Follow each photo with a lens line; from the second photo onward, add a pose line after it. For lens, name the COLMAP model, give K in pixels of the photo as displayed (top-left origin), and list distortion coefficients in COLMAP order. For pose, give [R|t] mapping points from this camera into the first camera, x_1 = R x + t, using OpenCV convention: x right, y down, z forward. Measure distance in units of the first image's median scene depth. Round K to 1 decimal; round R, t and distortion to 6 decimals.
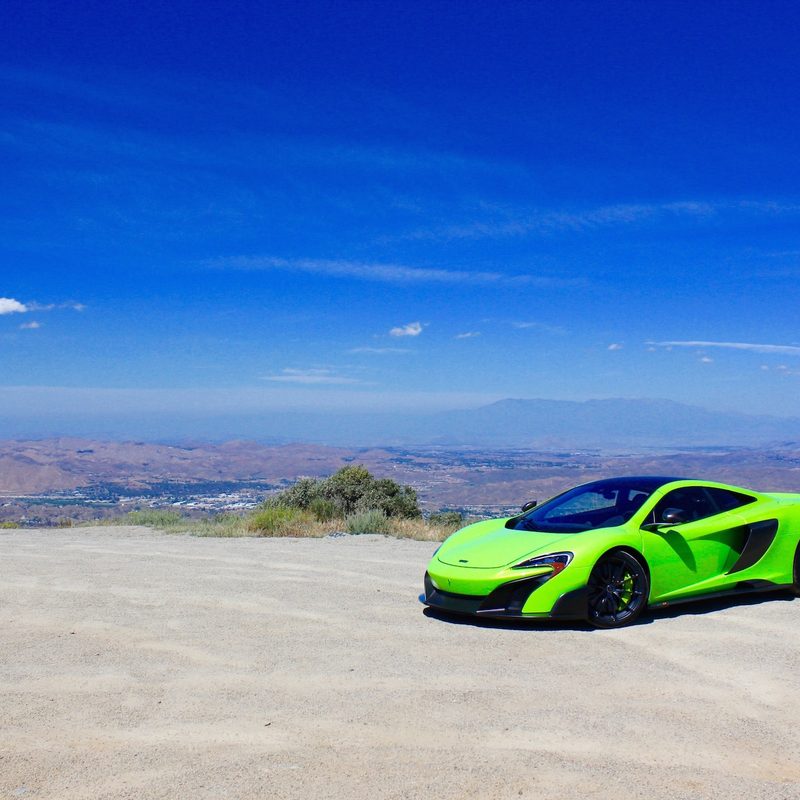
lens RADIAL K [[1079.2, 0, 396.7], [0, 1079.2, 401.4], [0, 0, 1]] dist [-0.127921, 0.000000]
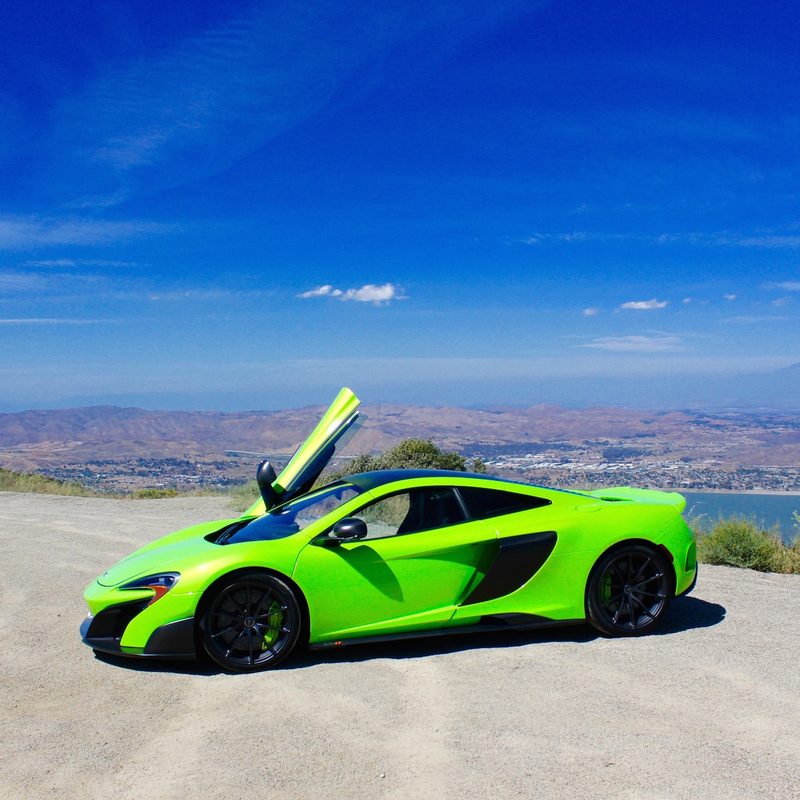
lens RADIAL K [[1003.8, 0, 401.8], [0, 1003.8, 405.7], [0, 0, 1]] dist [-0.133888, 0.000000]
pose [[0.959220, -0.008109, -0.282546, 0.471509], [0.018633, 0.999228, 0.034582, -0.002772], [0.282047, -0.038437, 0.958630, 0.321413]]
